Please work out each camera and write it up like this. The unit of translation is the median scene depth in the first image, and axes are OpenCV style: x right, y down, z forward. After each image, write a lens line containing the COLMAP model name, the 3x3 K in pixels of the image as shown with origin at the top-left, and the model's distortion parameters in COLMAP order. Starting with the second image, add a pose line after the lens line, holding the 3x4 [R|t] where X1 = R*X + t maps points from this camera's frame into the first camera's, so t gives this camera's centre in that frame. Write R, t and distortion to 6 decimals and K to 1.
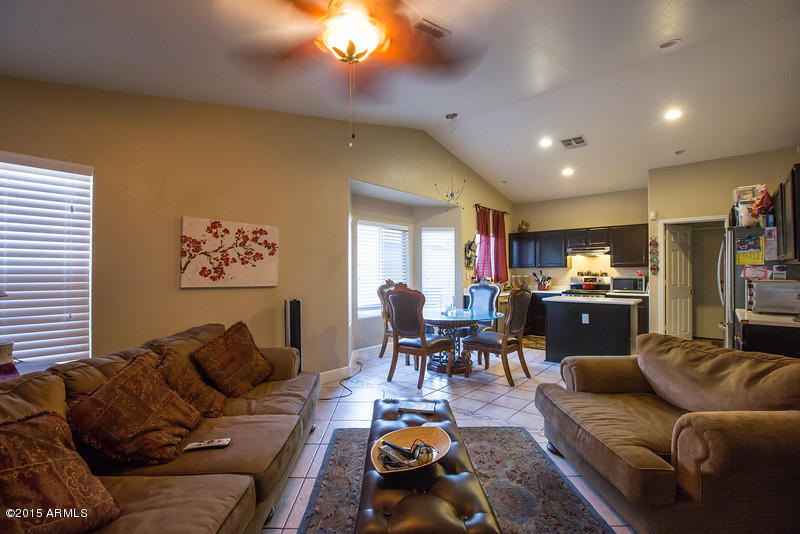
lens RADIAL K [[365.7, 0, 396.3], [0, 365.7, 268.0], [0, 0, 1]] dist [-0.054514, 0.020566]
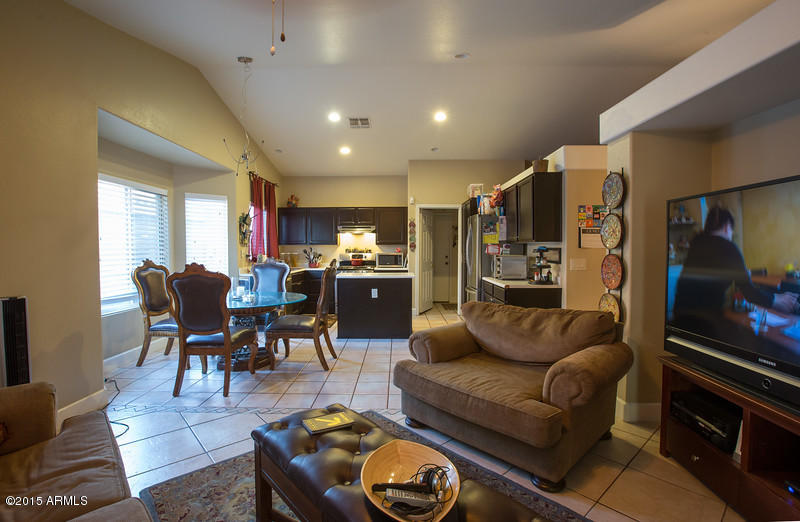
lens RADIAL K [[375.7, 0, 394.7], [0, 375.7, 259.6], [0, 0, 1]] dist [-0.058825, 0.025548]
pose [[0.757316, -0.018328, 0.652791, -0.123224], [-0.007117, 0.999315, 0.036314, 0.001490], [-0.653009, -0.032147, 0.756667, 0.110511]]
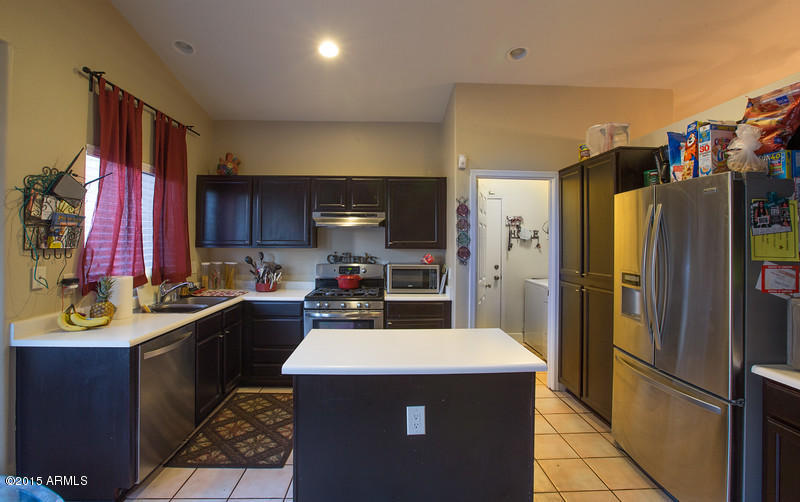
lens RADIAL K [[366.2, 0, 396.0], [0, 366.2, 234.3], [0, 0, 1]] dist [-0.019871, 0.000285]
pose [[0.725858, 0.020789, 0.687530, 0.236243], [-0.015230, 0.999784, -0.014152, -0.018849], [-0.687676, -0.000198, 0.726018, 0.647979]]
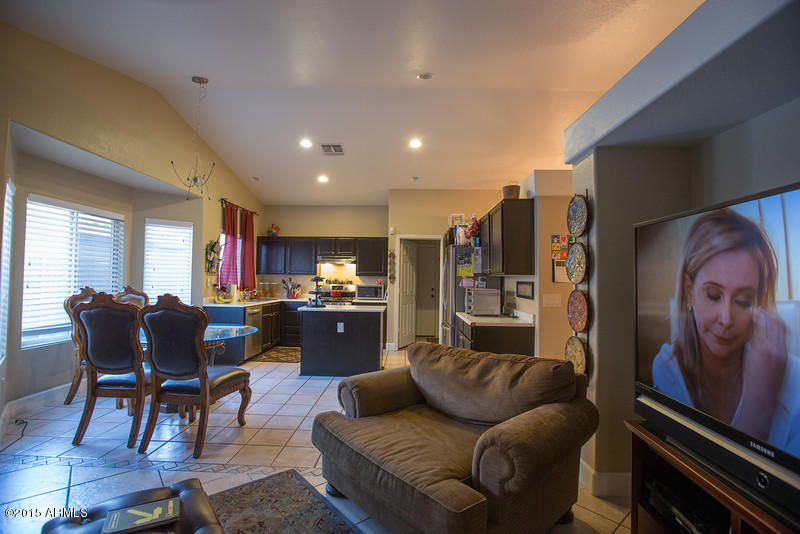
lens RADIAL K [[365.7, 0, 396.3], [0, 365.7, 268.0], [0, 0, 1]] dist [-0.054514, 0.020566]
pose [[0.767541, 0.033309, 0.640134, -0.002648], [-0.021790, 0.999428, -0.025879, 0.000139], [-0.640629, 0.005914, 0.767827, 0.111832]]
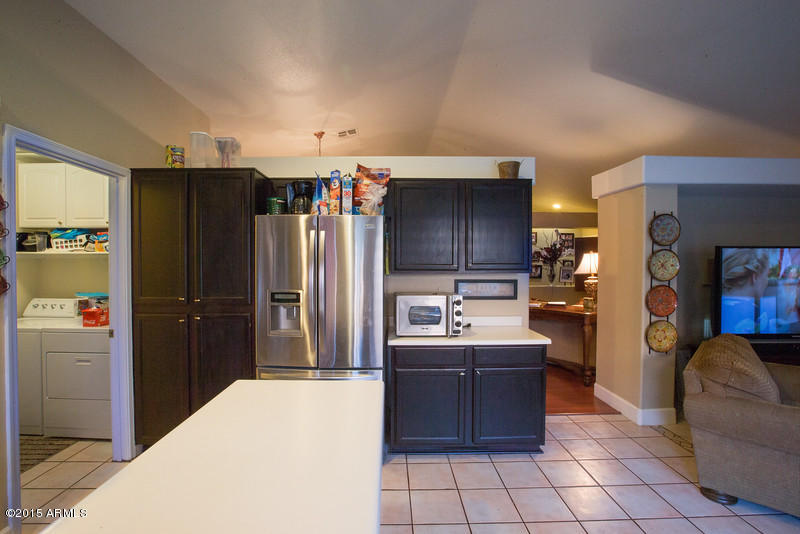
lens RADIAL K [[365.7, 0, 396.3], [0, 365.7, 268.0], [0, 0, 1]] dist [-0.054514, 0.020566]
pose [[-0.671052, -0.004745, 0.741395, 0.289790], [-0.004291, 0.999988, 0.002517, -0.015617], [-0.741397, -0.001492, -0.671065, 0.944667]]
